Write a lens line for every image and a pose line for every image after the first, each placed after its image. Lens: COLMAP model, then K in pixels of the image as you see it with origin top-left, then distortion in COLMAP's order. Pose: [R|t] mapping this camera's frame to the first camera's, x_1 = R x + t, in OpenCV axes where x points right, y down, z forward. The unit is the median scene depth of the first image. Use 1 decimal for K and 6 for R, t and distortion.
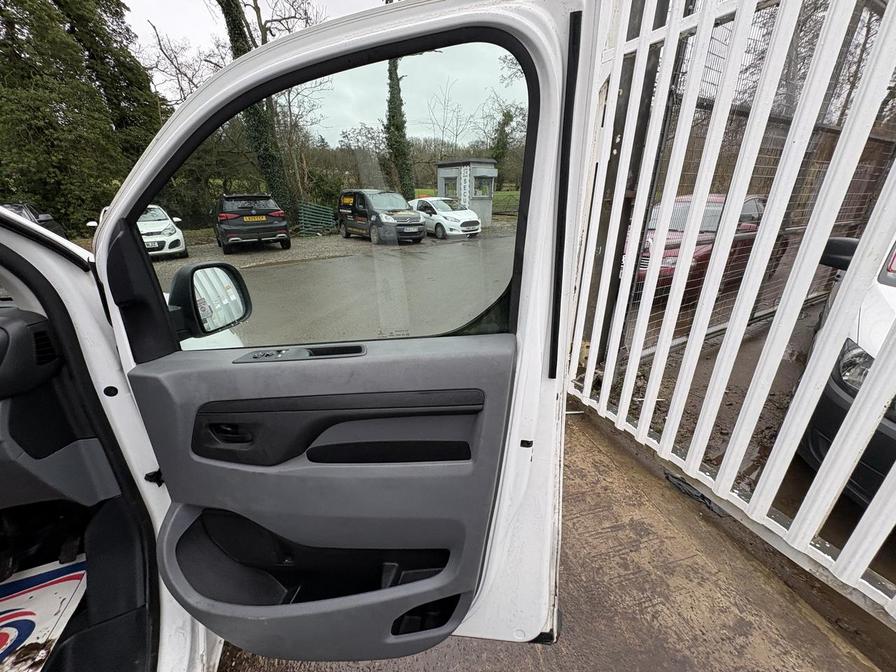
lens RADIAL K [[355.0, 0, 448.6], [0, 355.0, 337.5], [0, 0, 1]] dist [-0.001434, -0.000060]
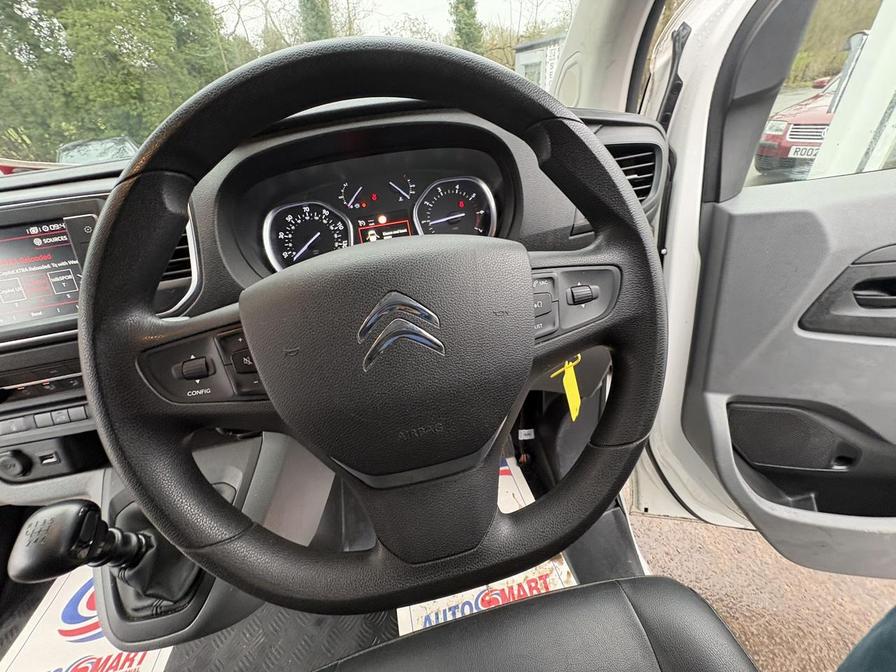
lens RADIAL K [[355.0, 0, 449.5], [0, 355.0, 336.3], [0, 0, 1]] dist [-0.001434, -0.000060]
pose [[0.989314, -0.010204, -0.145445, -0.086076], [0.040002, 0.978266, 0.203460, 0.008451], [0.140207, -0.207103, 0.968220, 0.015575]]
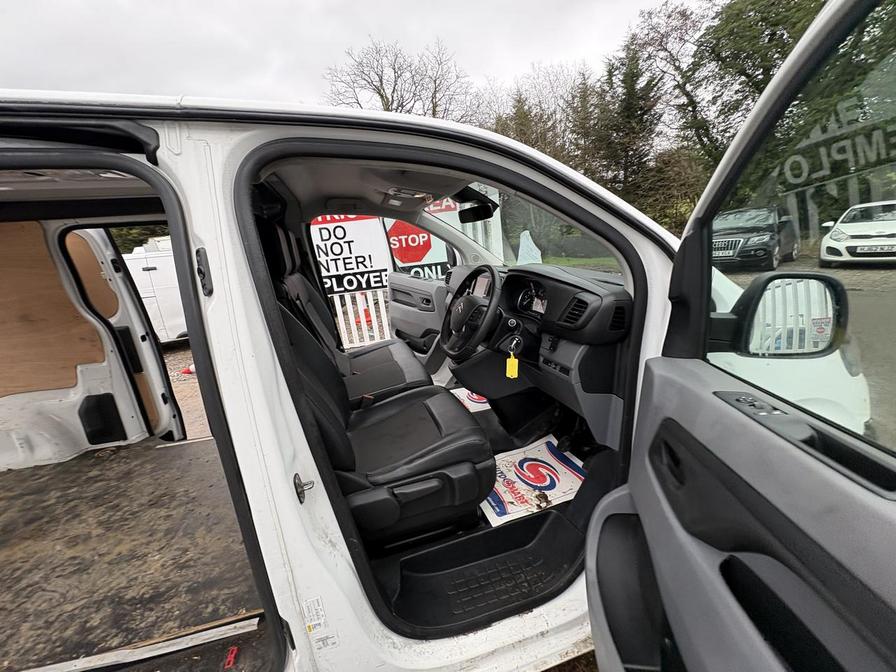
lens RADIAL K [[355.0, 0, 447.5], [0, 355.0, 335.6], [0, 0, 1]] dist [-0.001434, -0.000060]
pose [[-0.010407, 0.286743, -0.957951, 0.008377], [-0.292586, 0.915202, 0.277125, -0.005695], [0.956183, 0.283167, 0.074372, 0.019148]]
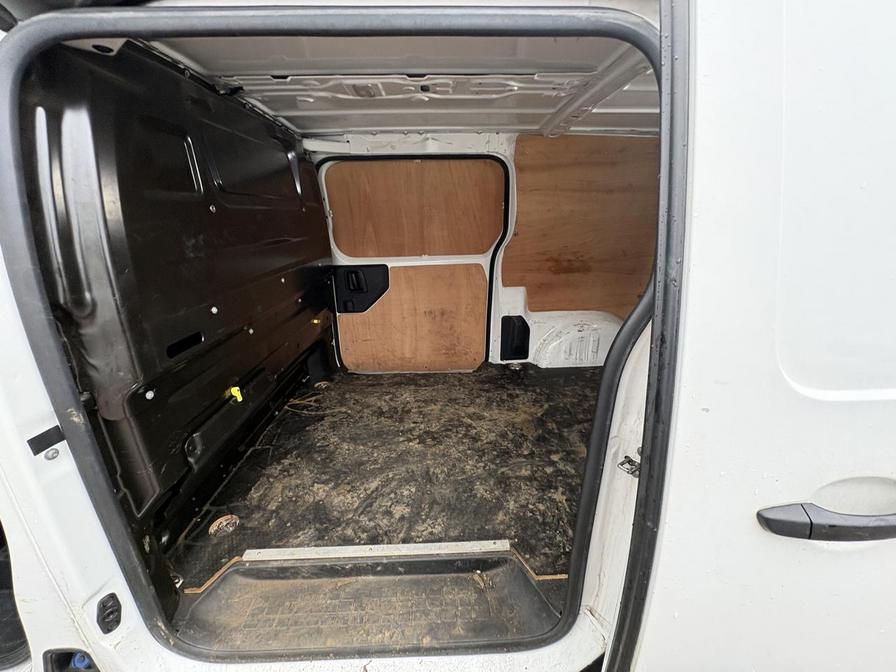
lens RADIAL K [[355.0, 0, 448.5], [0, 355.0, 336.1], [0, 0, 1]] dist [-0.001434, -0.000060]
pose [[0.268769, -0.288639, 0.918940, -0.193411], [0.349190, 0.918341, 0.186320, 0.056896], [-0.897680, 0.270808, 0.347612, -0.108298]]
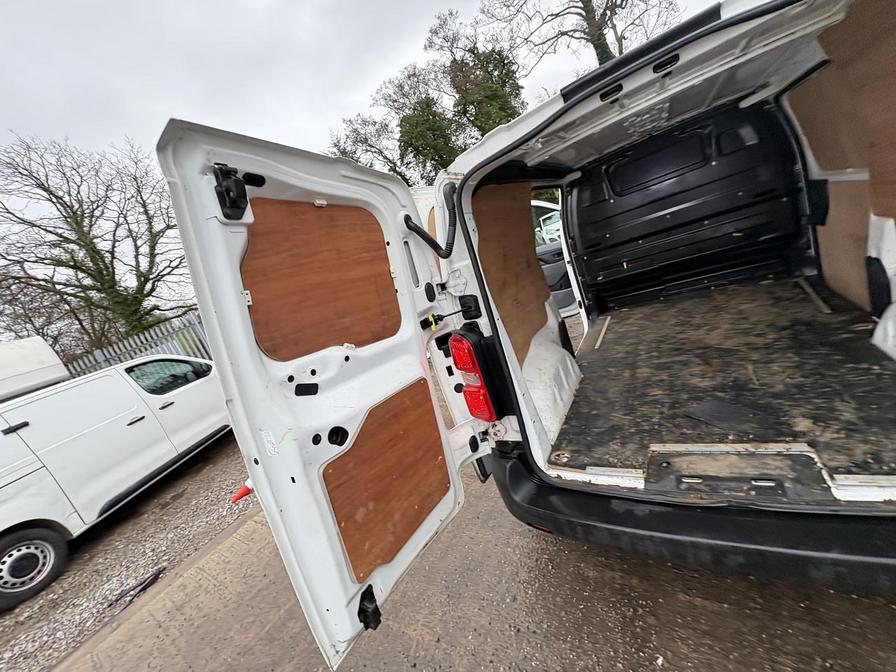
lens RADIAL K [[355.0, 0, 447.5], [0, 355.0, 337.5], [0, 0, 1]] dist [-0.001434, -0.000060]
pose [[0.645288, -0.036587, -0.763063, -0.026437], [0.053779, 0.998550, -0.002400, 0.111322], [0.762044, -0.039488, 0.646320, -0.276877]]
